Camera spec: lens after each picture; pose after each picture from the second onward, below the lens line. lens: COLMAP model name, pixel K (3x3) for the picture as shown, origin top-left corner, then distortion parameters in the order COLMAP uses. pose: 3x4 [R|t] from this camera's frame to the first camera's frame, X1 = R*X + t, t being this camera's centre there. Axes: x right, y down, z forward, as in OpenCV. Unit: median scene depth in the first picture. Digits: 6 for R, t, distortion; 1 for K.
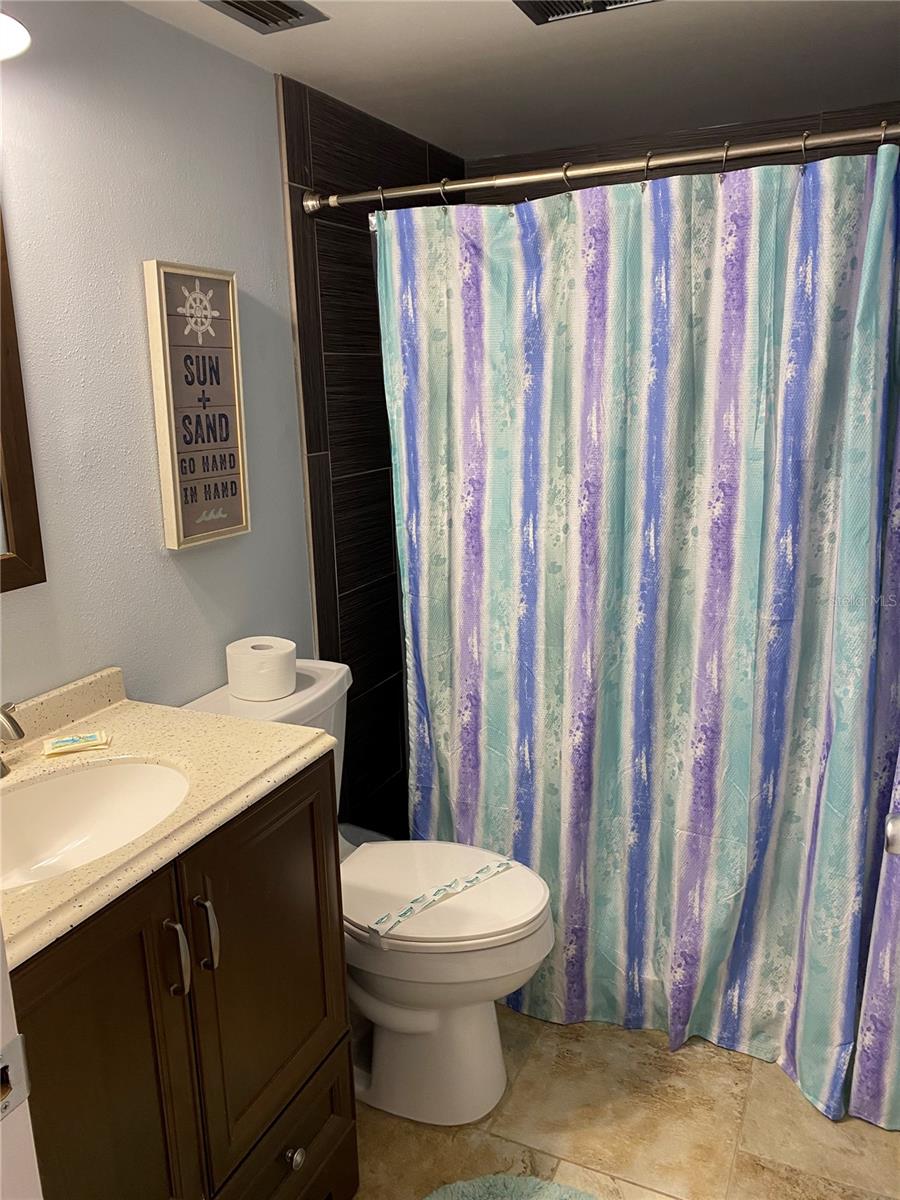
lens RADIAL K [[932.6, 0, 441.4], [0, 932.6, 602.1], [0, 0, 1]] dist [0.050259, -0.053784]
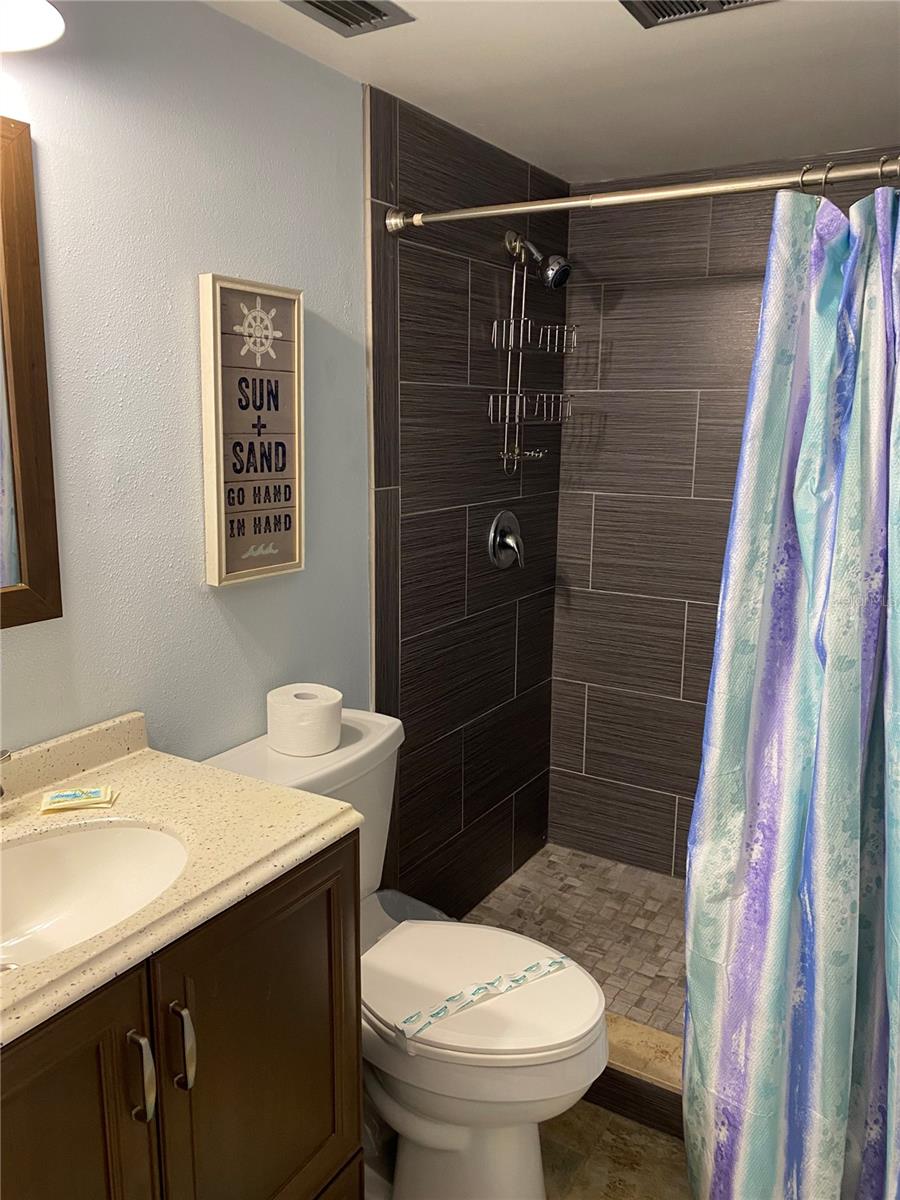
lens RADIAL K [[932.6, 0, 460.1], [0, 932.6, 602.5], [0, 0, 1]] dist [0.050259, -0.053784]
pose [[0.994288, 0.058910, -0.089005, 0.036894], [-0.061762, 0.997651, -0.029640, -0.027428], [0.087050, 0.034968, 0.995590, 0.105821]]
